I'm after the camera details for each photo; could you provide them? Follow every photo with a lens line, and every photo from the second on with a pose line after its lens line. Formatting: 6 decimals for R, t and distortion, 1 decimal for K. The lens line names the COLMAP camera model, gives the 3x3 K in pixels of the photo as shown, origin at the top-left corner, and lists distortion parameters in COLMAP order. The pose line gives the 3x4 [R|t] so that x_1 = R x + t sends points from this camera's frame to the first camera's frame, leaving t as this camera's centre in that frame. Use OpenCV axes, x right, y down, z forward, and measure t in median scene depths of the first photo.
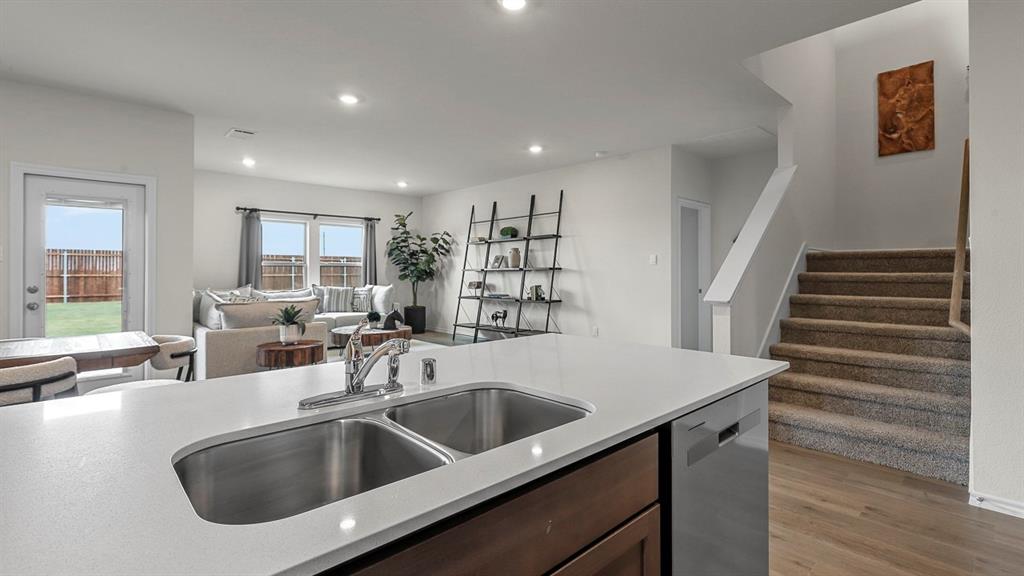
lens RADIAL K [[461.9, 0, 514.3], [0, 461.9, 269.6], [0, 0, 1]] dist [-0.000267, -0.000268]
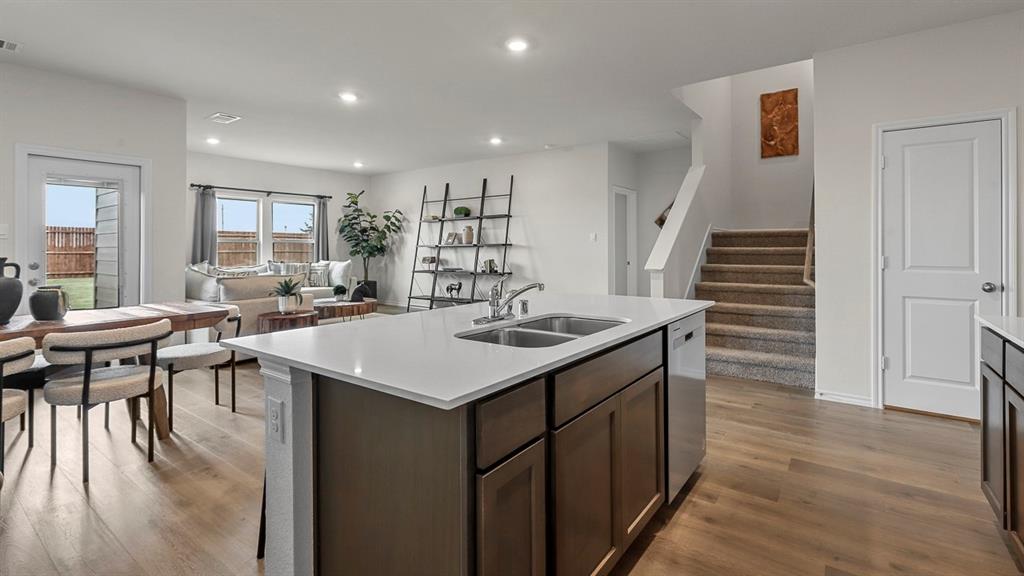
lens RADIAL K [[463.8, 0, 514.0], [0, 463.8, 244.7], [0, 0, 1]] dist [-0.001794, -0.000041]
pose [[0.984152, -0.001965, 0.177317, -0.090785], [0.002184, 0.999997, -0.001041, -0.000834], [-0.177314, 0.001412, 0.984153, -0.113959]]
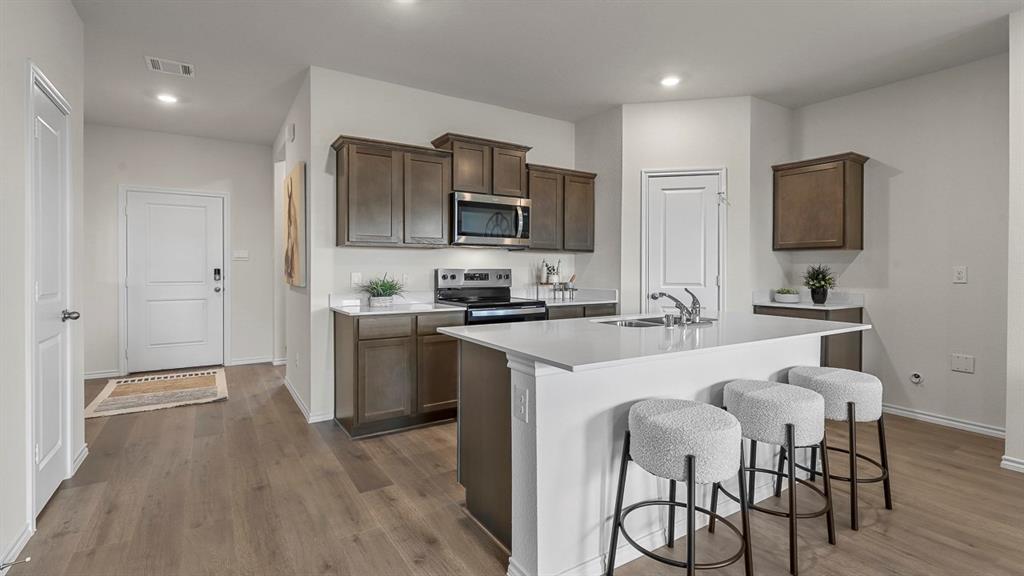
lens RADIAL K [[468.5, 0, 512.4], [0, 468.5, 272.1], [0, 0, 1]] dist [0.000398, 0.000095]
pose [[-0.982081, -0.004131, 0.188412, 0.015782], [-0.003296, 0.999983, 0.004744, 0.002811], [-0.188428, 0.004038, -0.982079, 0.528115]]
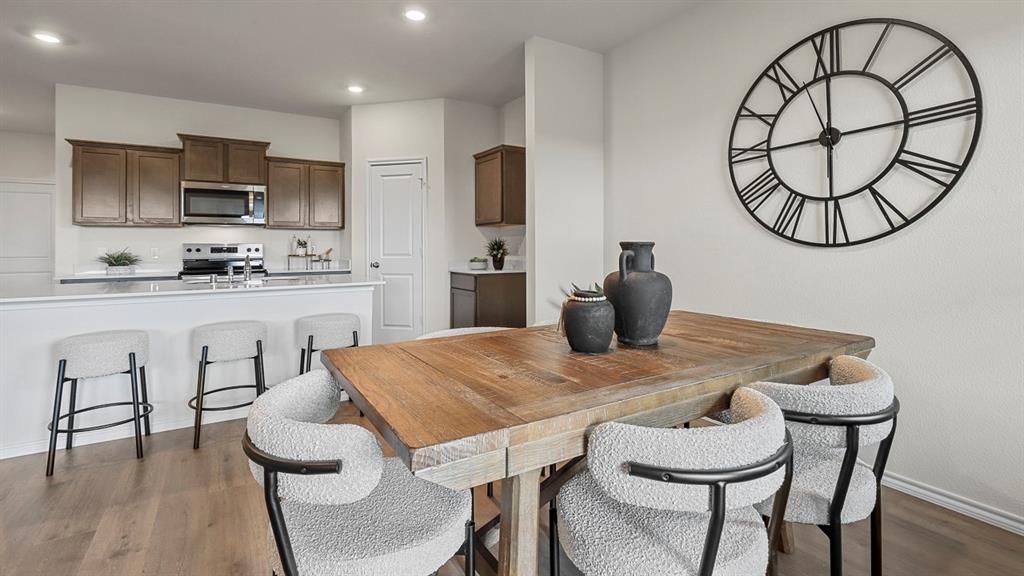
lens RADIAL K [[463.8, 0, 514.0], [0, 463.8, 244.7], [0, 0, 1]] dist [-0.001794, -0.000041]
pose [[-0.978396, 0.006316, 0.206643, -0.413696], [0.005255, 0.999970, -0.005684, 0.010063], [-0.206672, -0.004475, -0.978400, 0.557845]]
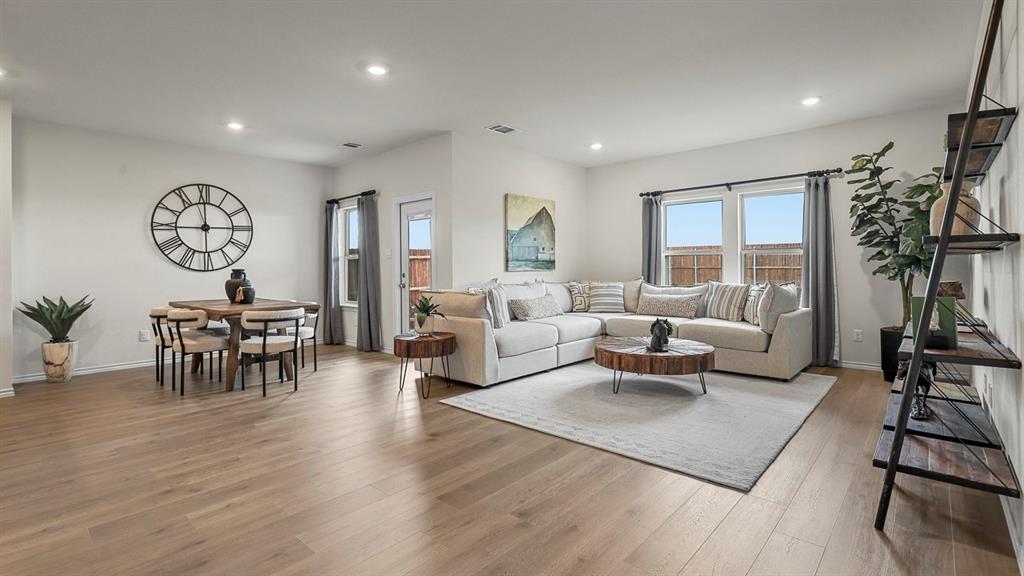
lens RADIAL K [[467.5, 0, 514.9], [0, 467.5, 265.2], [0, 0, 1]] dist [-0.000220, 0.000378]
pose [[0.076058, -0.005954, -0.997086, 0.322744], [0.012331, 0.999911, -0.005030, 0.010808], [0.997027, -0.011912, 0.076125, 0.678298]]
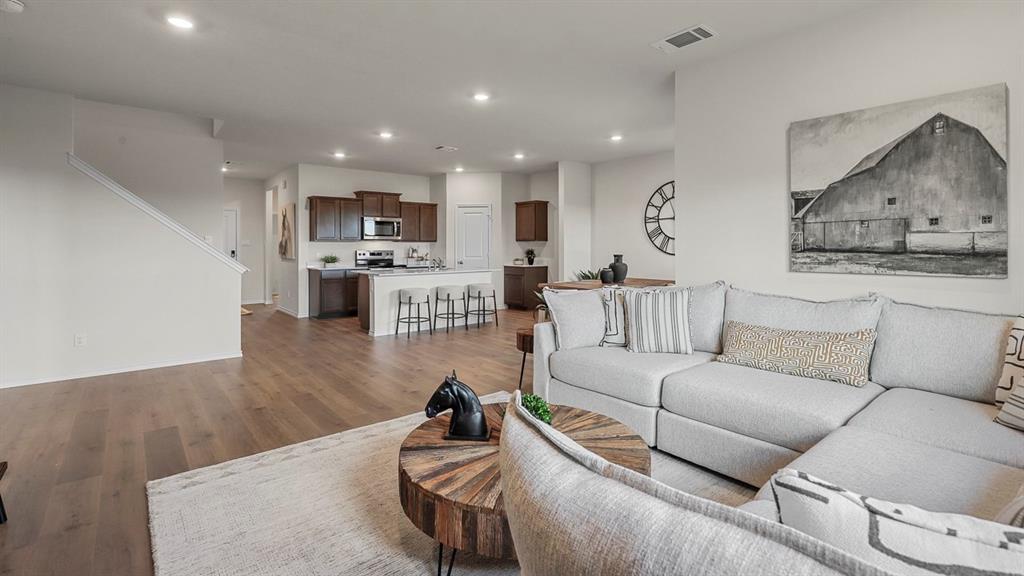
lens RADIAL K [[463.8, 0, 514.0], [0, 463.8, 244.7], [0, 0, 1]] dist [-0.001794, -0.000041]
pose [[-0.997717, 0.001454, 0.067519, -0.289653], [0.001015, 0.999978, -0.006542, -0.005104], [-0.067527, -0.006459, -0.997697, 1.190634]]
